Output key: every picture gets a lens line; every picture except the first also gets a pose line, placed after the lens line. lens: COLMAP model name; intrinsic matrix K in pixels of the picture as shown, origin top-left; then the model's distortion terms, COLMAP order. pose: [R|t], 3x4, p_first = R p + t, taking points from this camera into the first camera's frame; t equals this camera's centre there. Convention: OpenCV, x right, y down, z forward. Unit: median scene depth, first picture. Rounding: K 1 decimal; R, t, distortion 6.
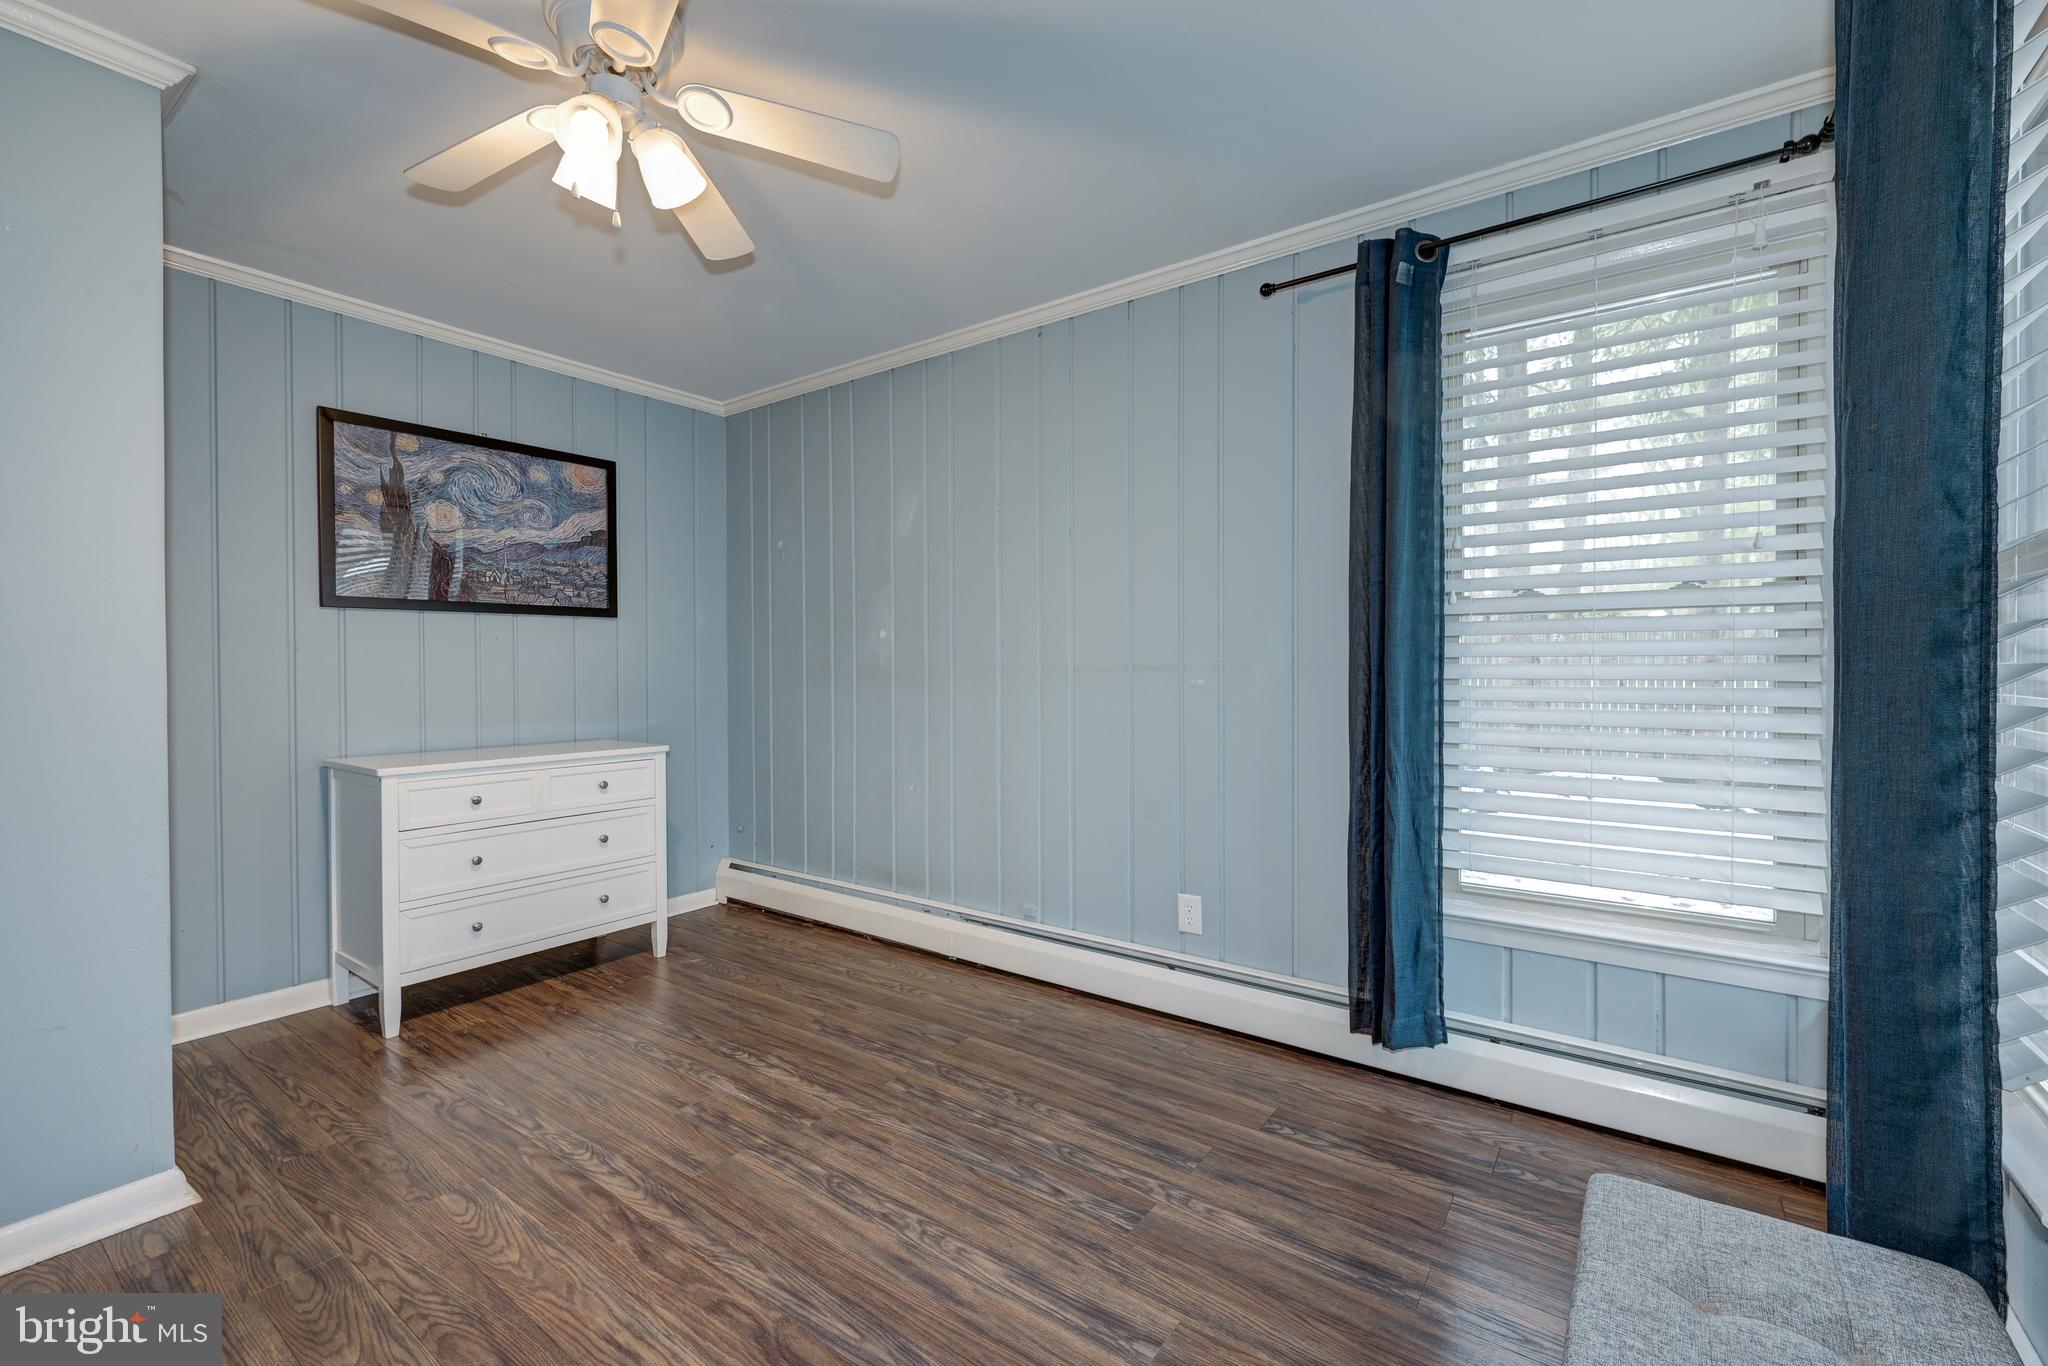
lens RADIAL K [[826.8, 0, 1035.3], [0, 826.8, 664.1], [0, 0, 1]] dist [0.000037, 0.000317]
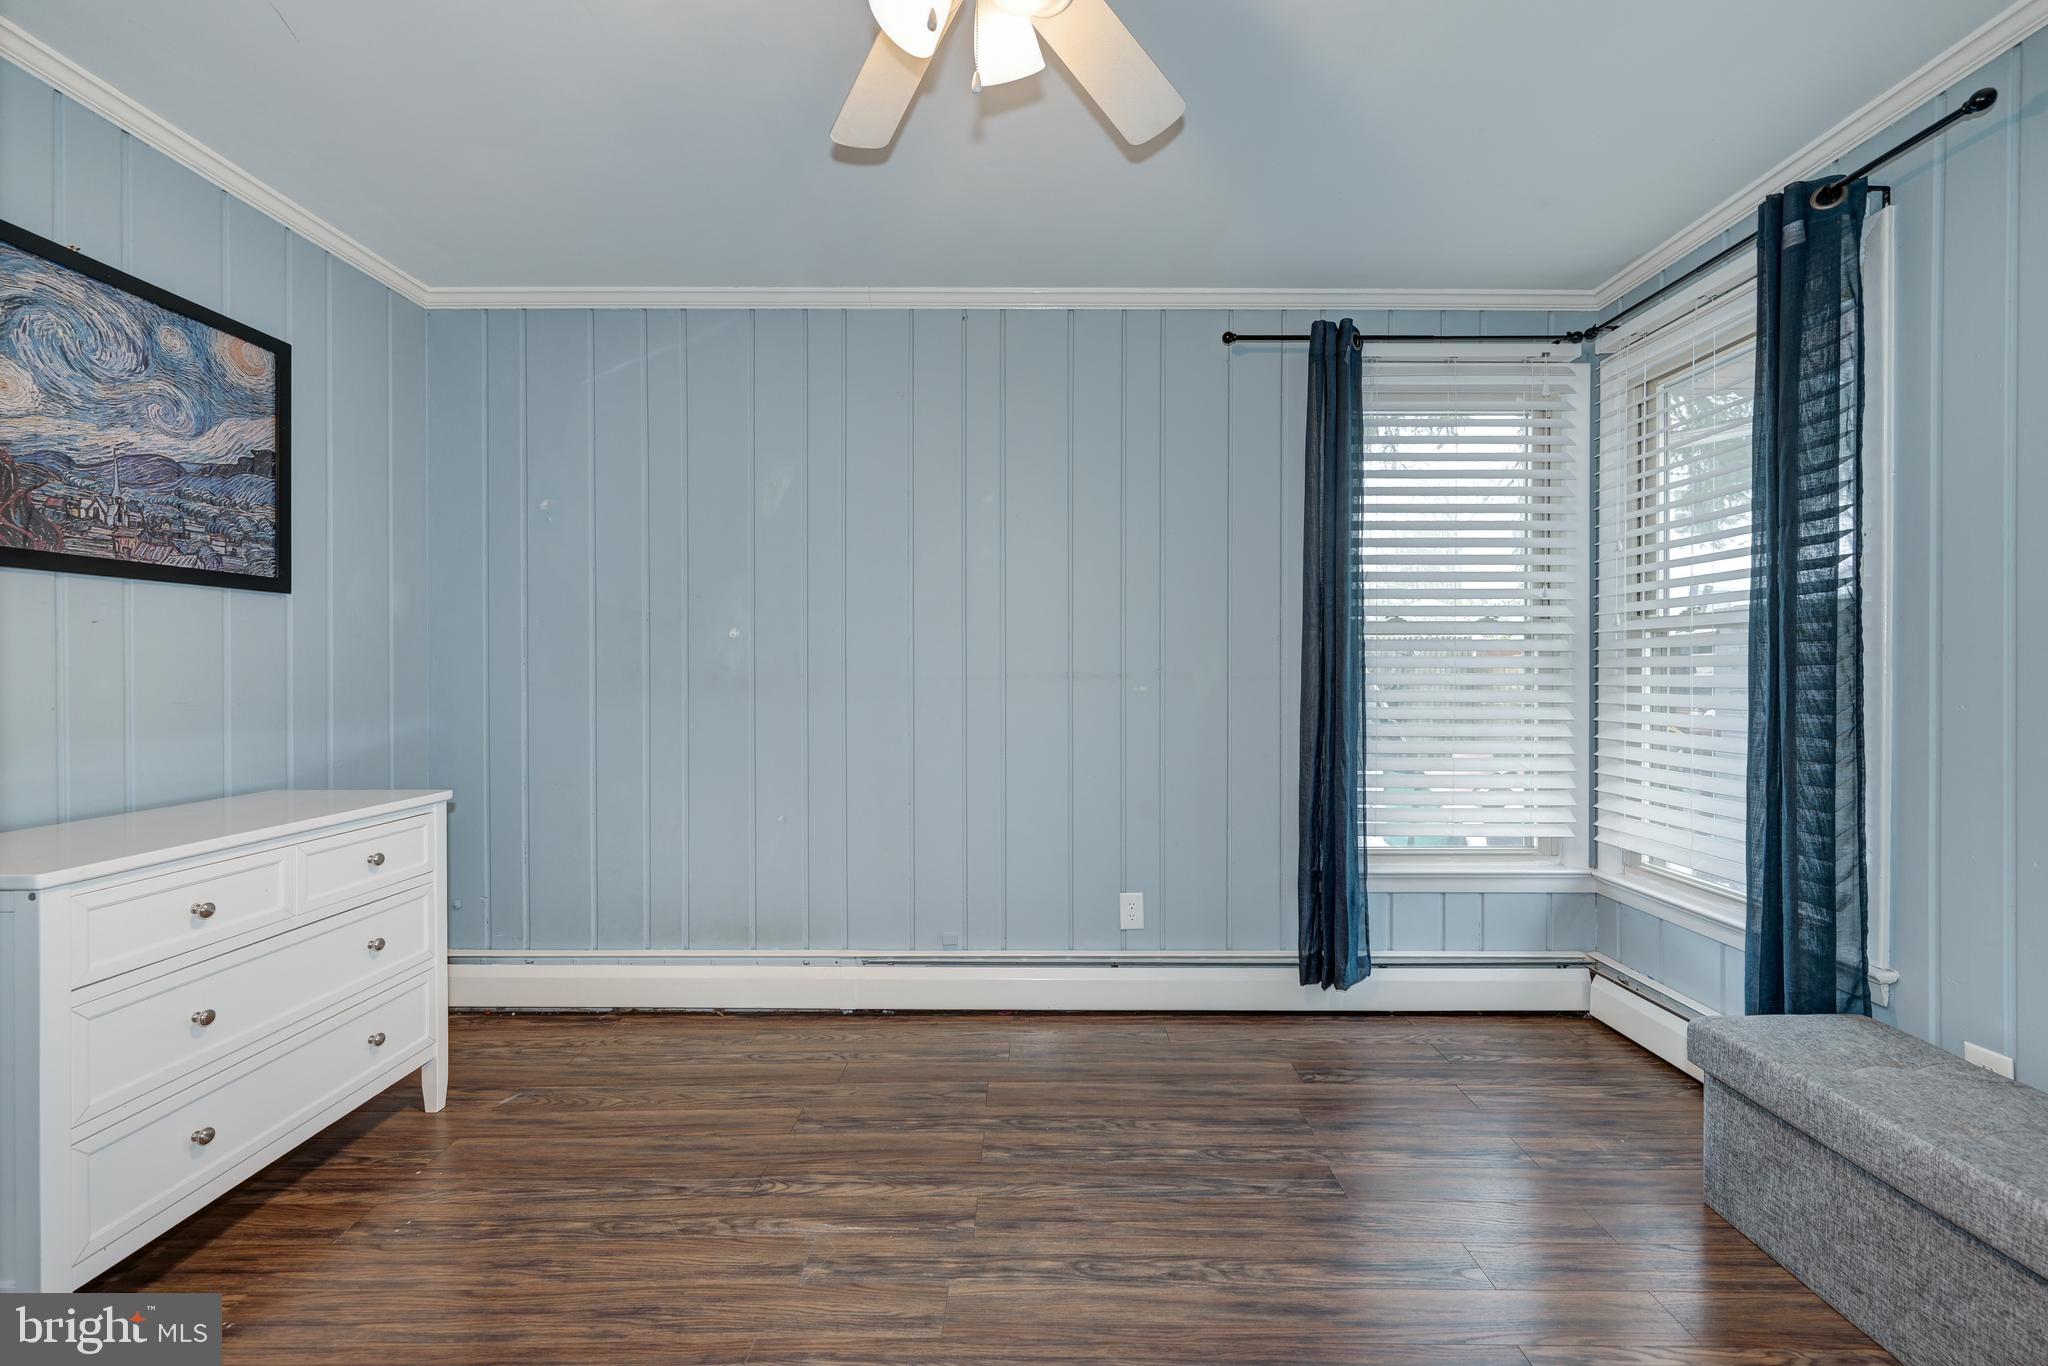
lens RADIAL K [[840.8, 0, 1028.4], [0, 840.8, 665.6], [0, 0, 1]] dist [0.001298, -0.000334]
pose [[0.818233, 0.007608, 0.574836, -0.646604], [-0.005369, 0.999970, -0.005592, -0.001940], [-0.574862, 0.001489, 0.818249, 0.247733]]
